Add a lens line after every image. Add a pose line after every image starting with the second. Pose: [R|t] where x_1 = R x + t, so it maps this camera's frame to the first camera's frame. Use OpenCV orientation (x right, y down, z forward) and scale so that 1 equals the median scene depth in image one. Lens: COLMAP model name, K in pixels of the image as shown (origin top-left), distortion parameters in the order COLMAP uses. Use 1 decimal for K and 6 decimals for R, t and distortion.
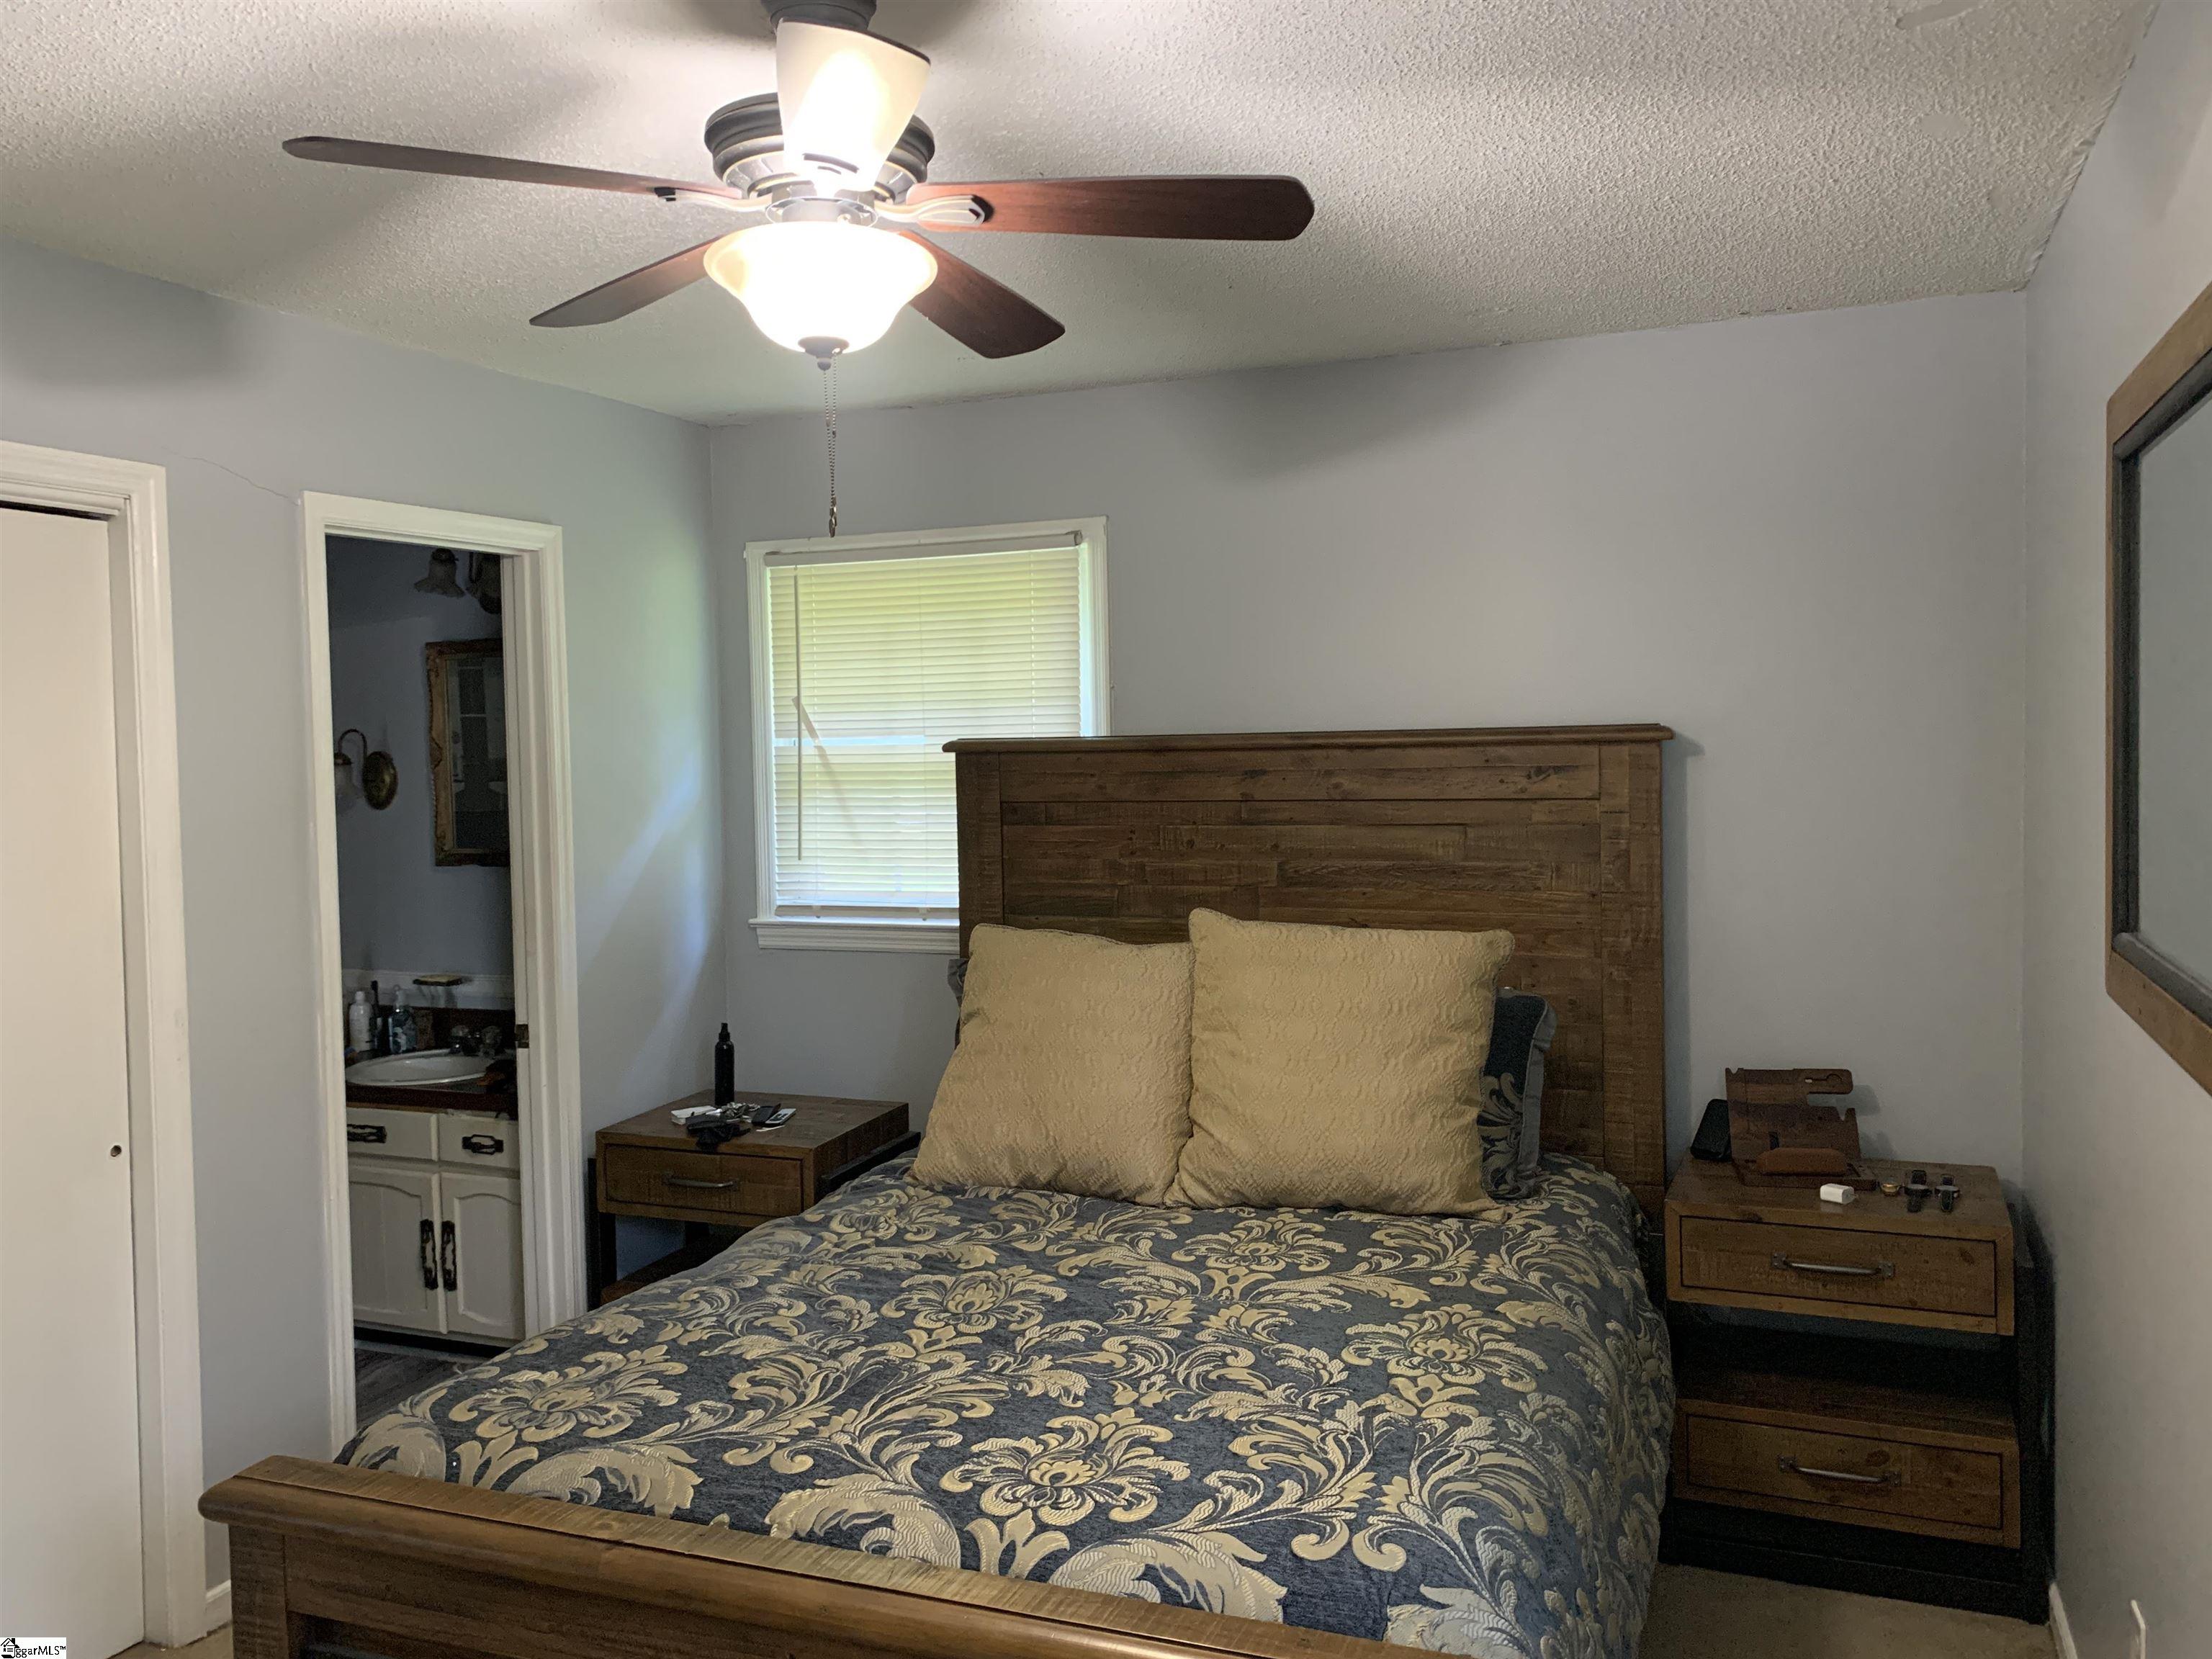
lens RADIAL K [[1692.5, 0, 1108.4], [0, 1692.5, 685.1], [0, 0, 1]] dist [0.077835, -0.141021]
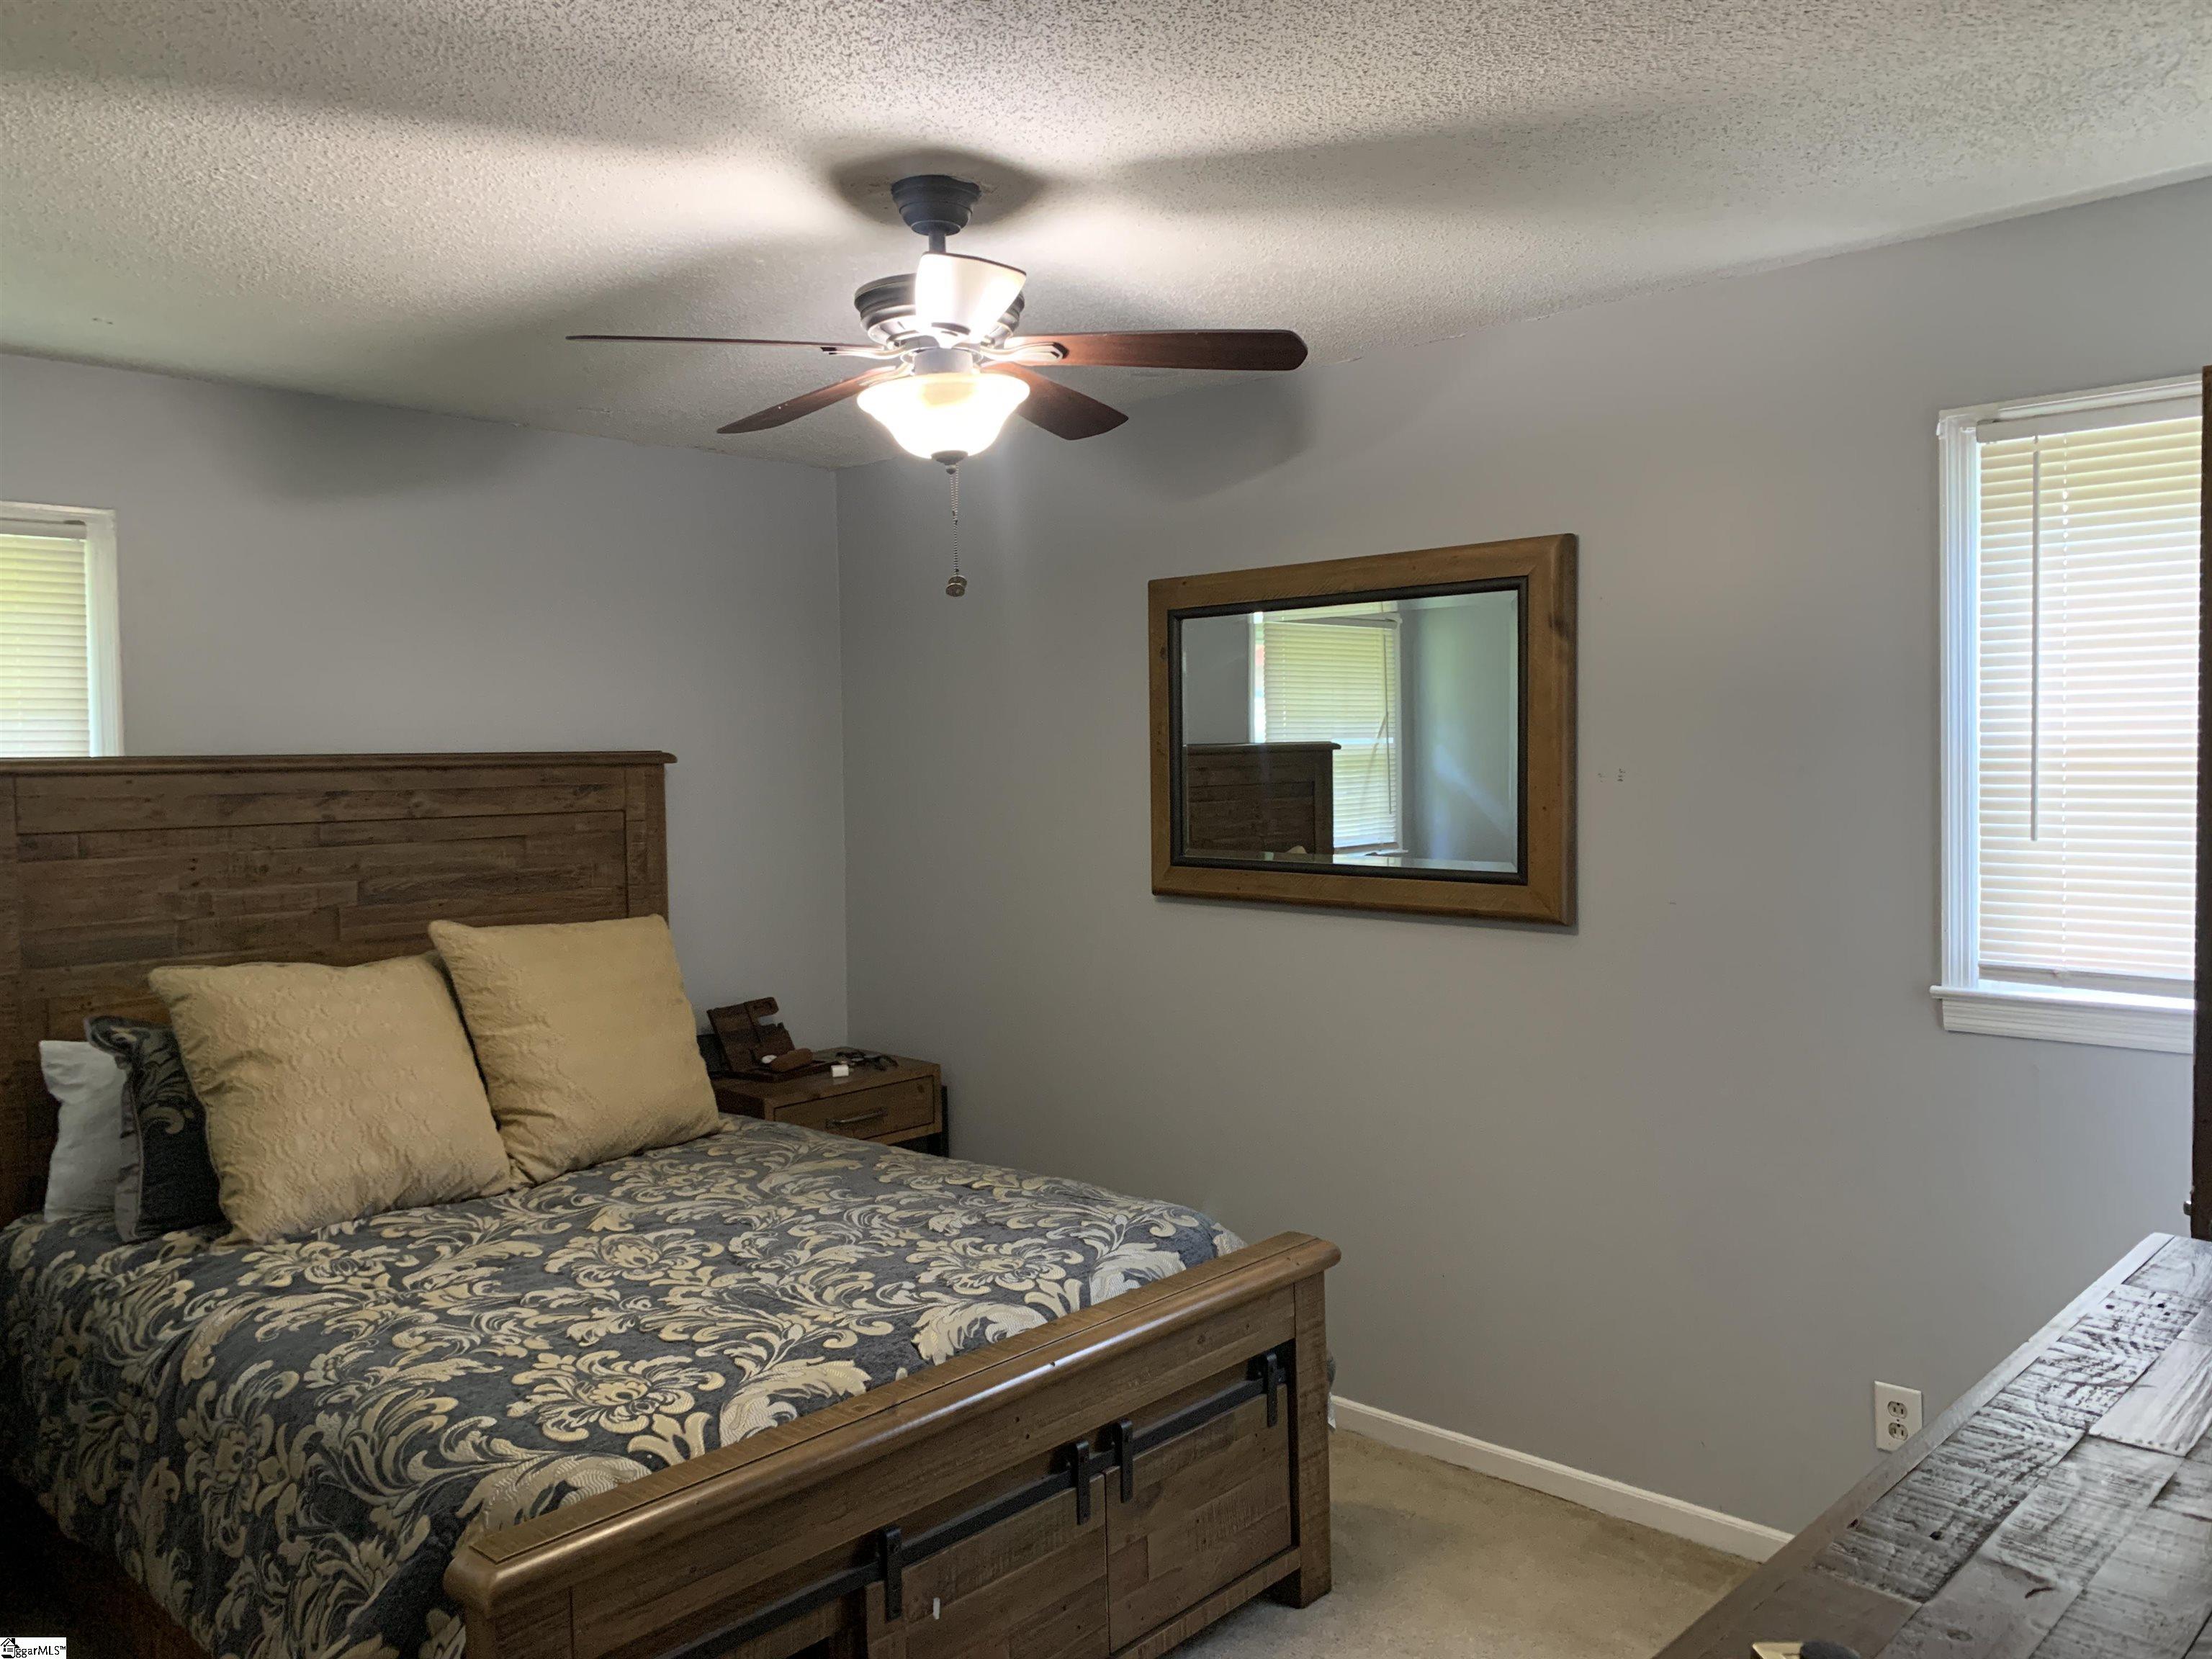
lens RADIAL K [[1685.9, 0, 1132.7], [0, 1685.9, 805.8], [0, 0, 1]] dist [0.046556, -0.090910]
pose [[0.338587, -0.015973, 0.940799, -0.744004], [-0.030517, 0.999143, 0.027947, 0.017949], [-0.940440, -0.038173, 0.337810, 0.242167]]
